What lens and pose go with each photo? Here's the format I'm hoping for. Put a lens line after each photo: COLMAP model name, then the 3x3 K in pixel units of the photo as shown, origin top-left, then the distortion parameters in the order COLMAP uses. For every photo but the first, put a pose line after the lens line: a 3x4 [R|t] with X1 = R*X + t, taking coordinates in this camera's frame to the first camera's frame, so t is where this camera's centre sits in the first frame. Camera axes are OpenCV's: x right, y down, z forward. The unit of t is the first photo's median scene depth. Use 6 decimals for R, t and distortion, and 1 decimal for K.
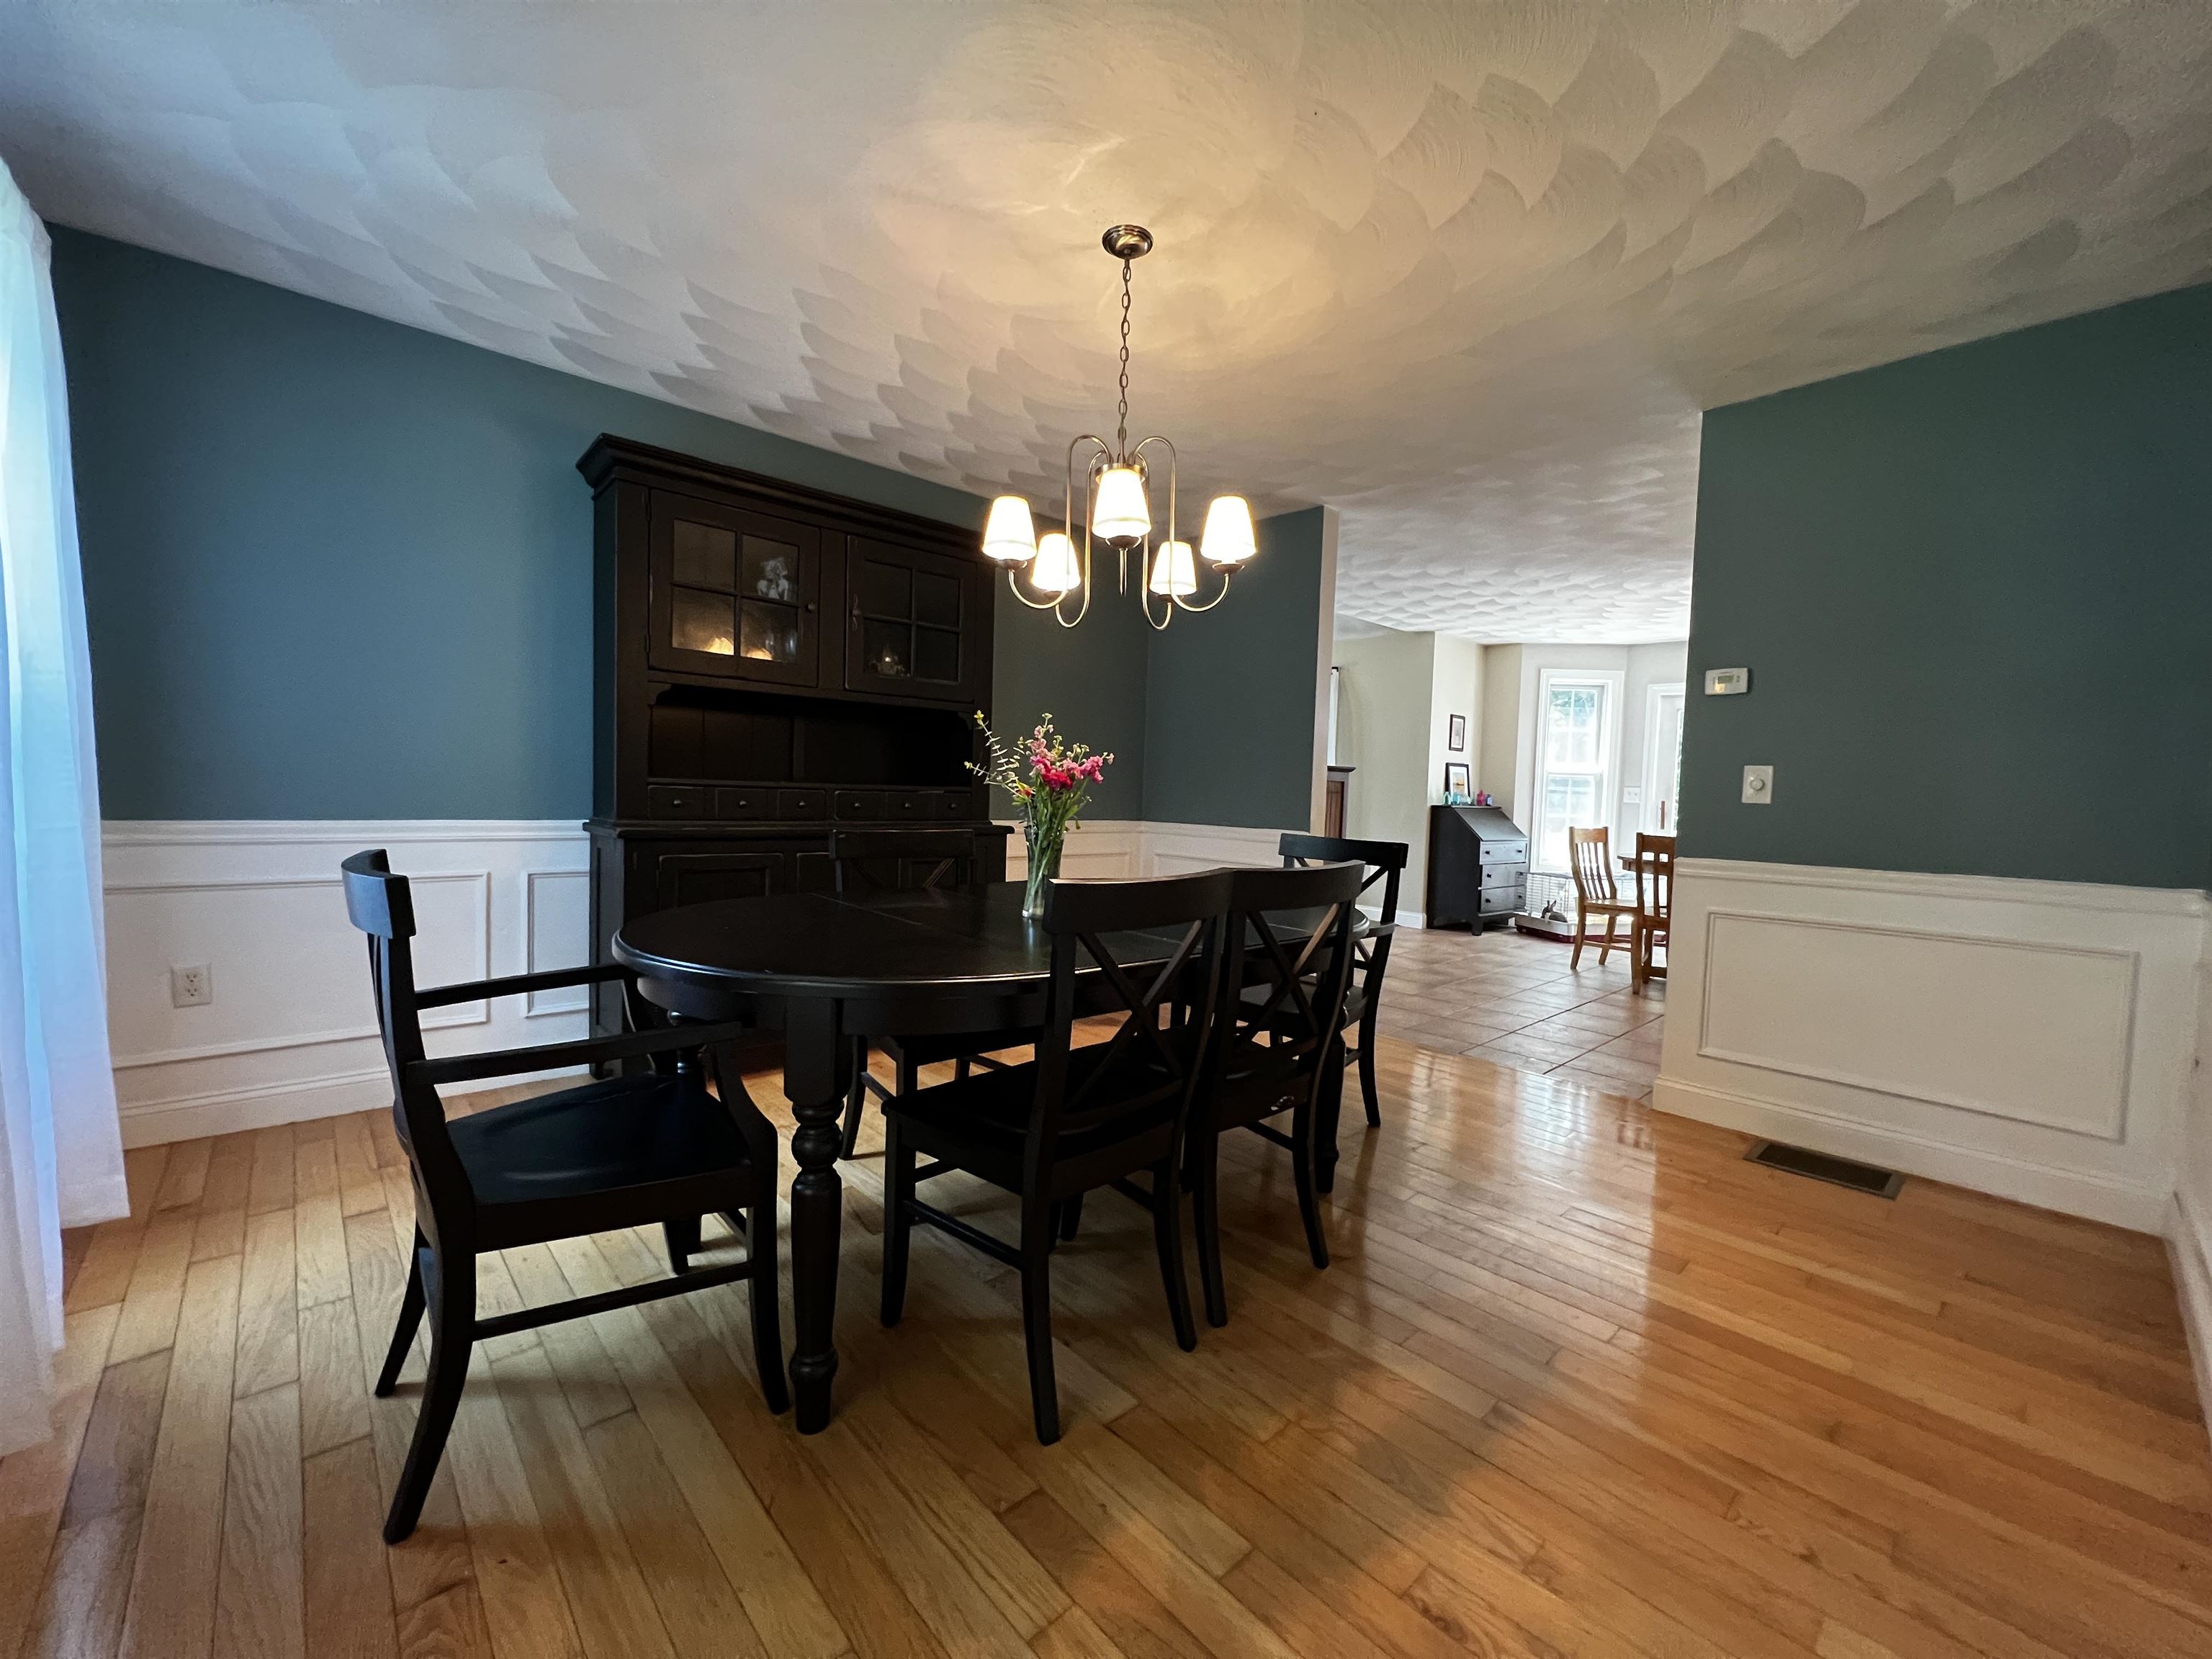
lens RADIAL K [[887.4, 0, 1098.9], [0, 887.4, 835.7], [0, 0, 1]] dist [-0.001270, 0.000663]
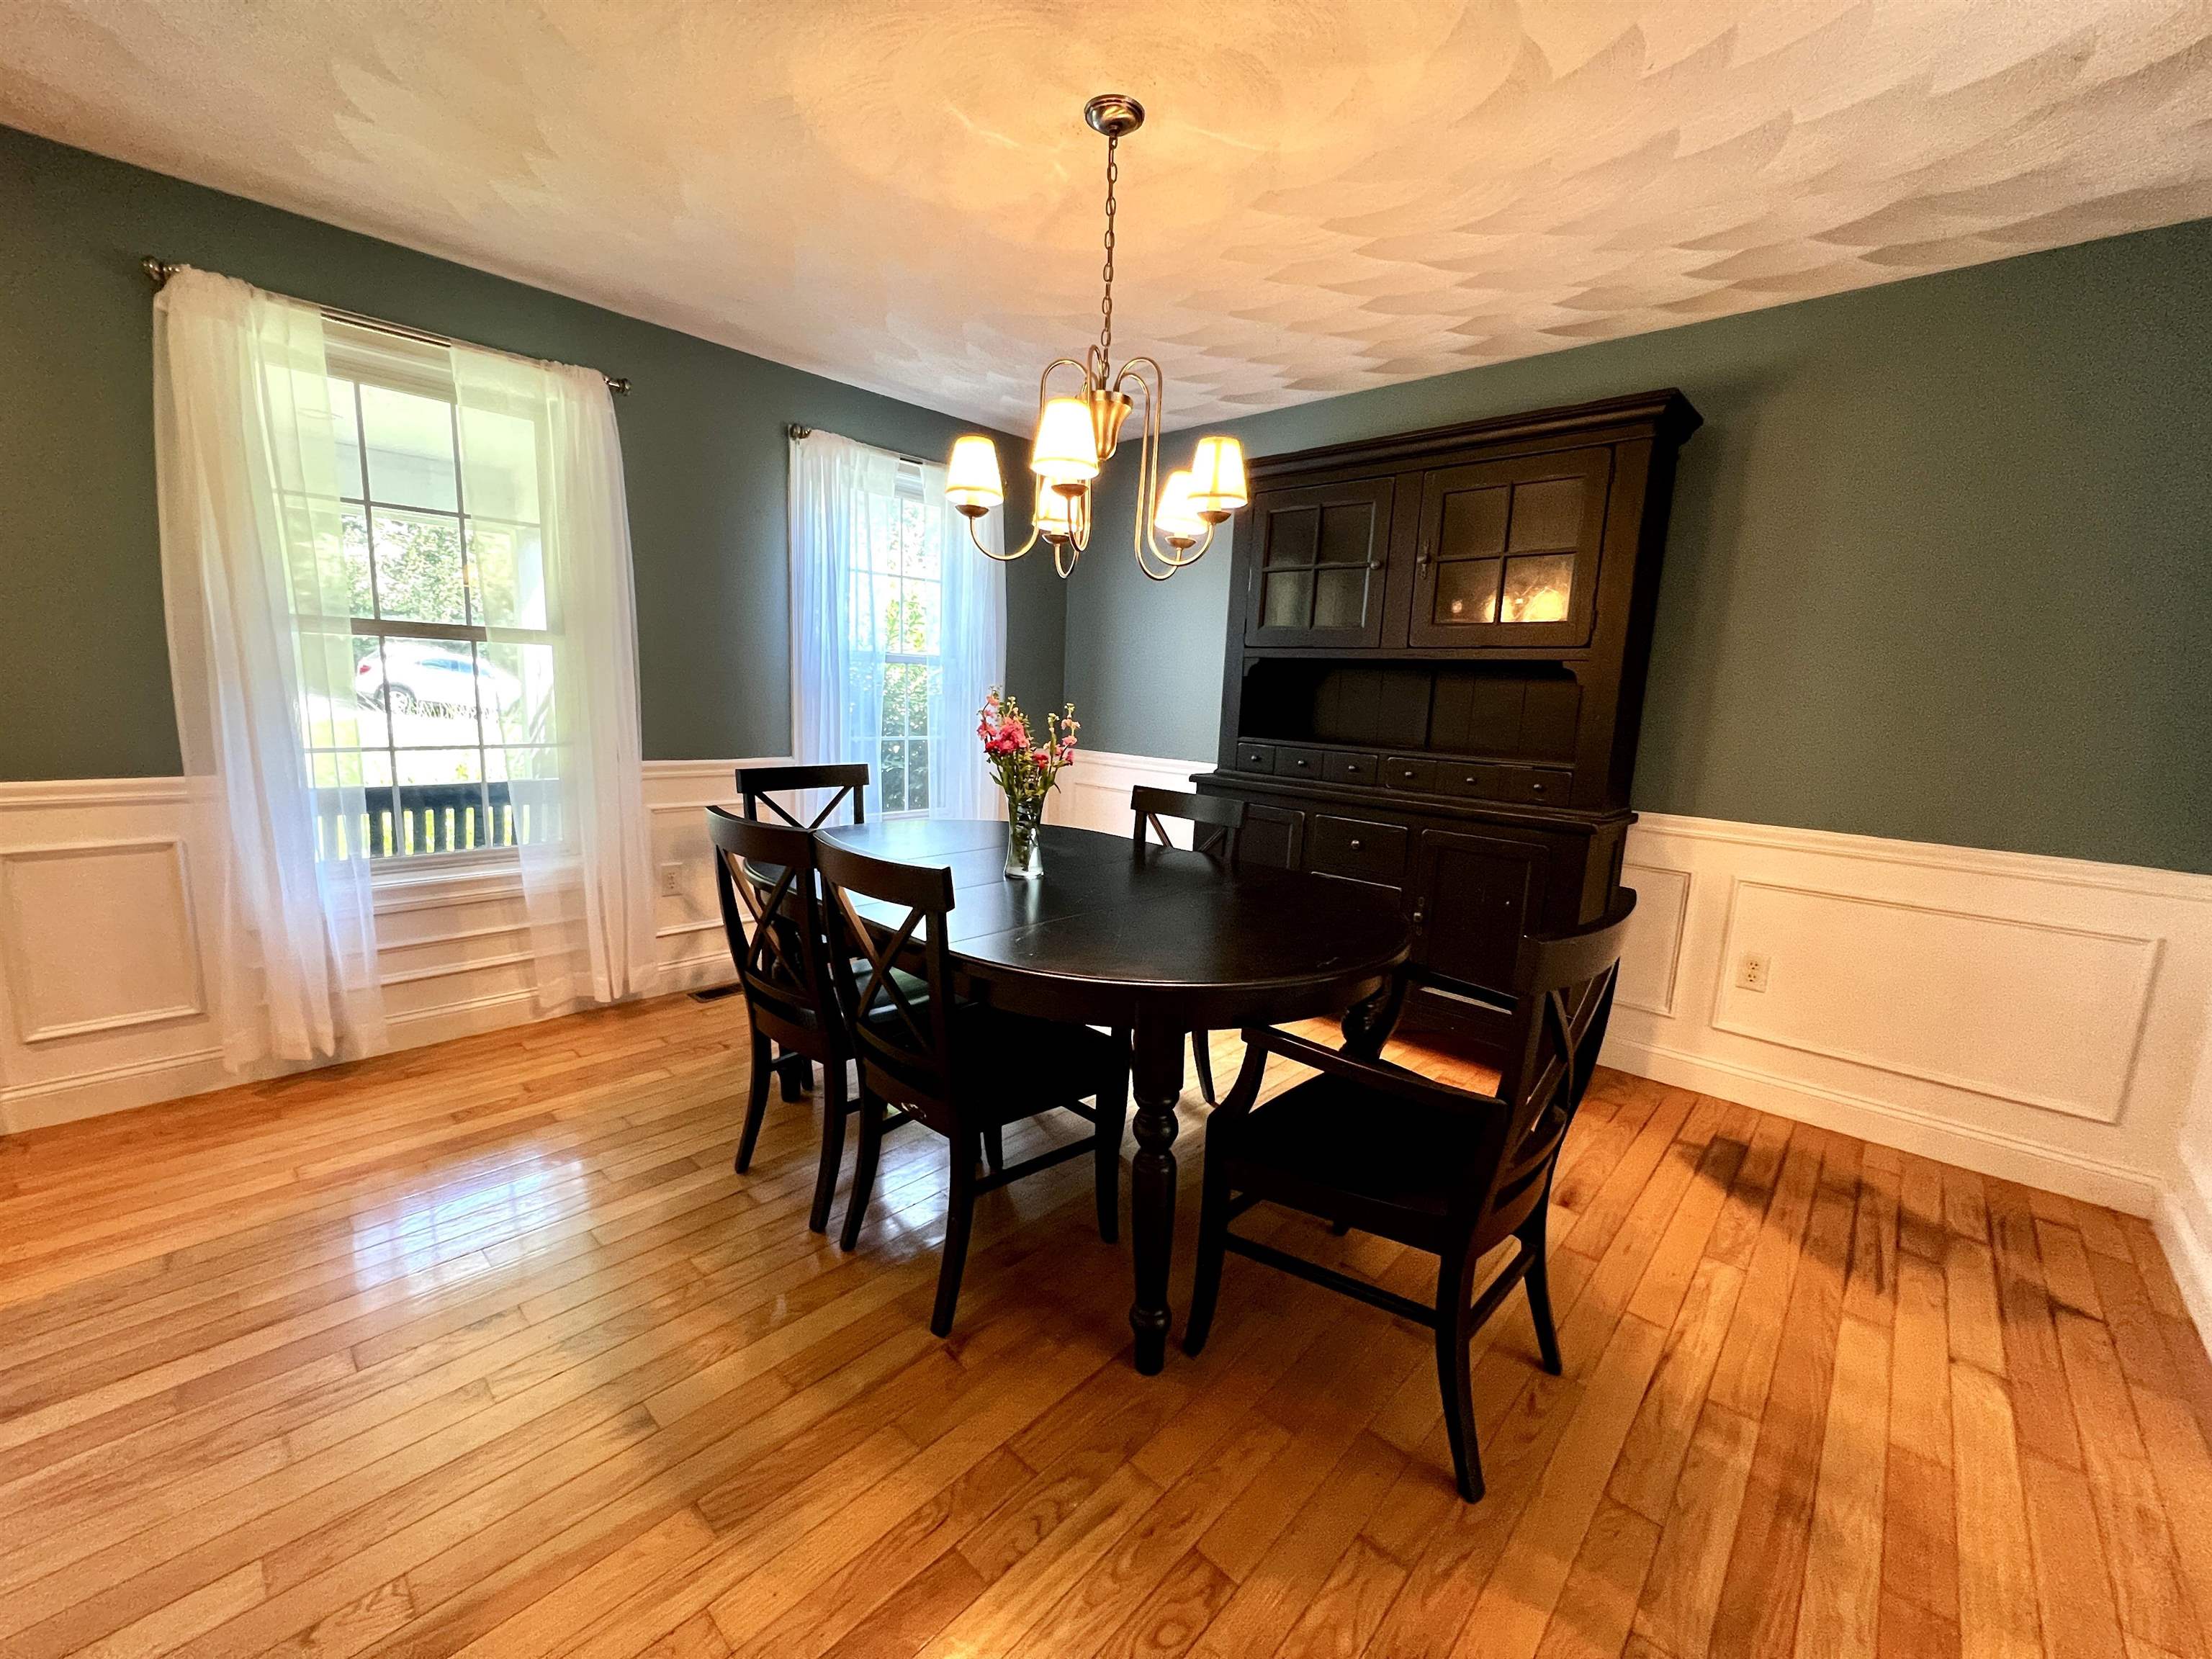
lens RADIAL K [[887.4, 0, 1096.2], [0, 887.4, 832.9], [0, 0, 1]] dist [-0.001270, 0.000663]
pose [[0.070675, 0.131504, -0.988793, 0.681219], [-0.092020, 0.987904, 0.124809, -0.067399], [0.993246, 0.082168, 0.081921, 0.687960]]
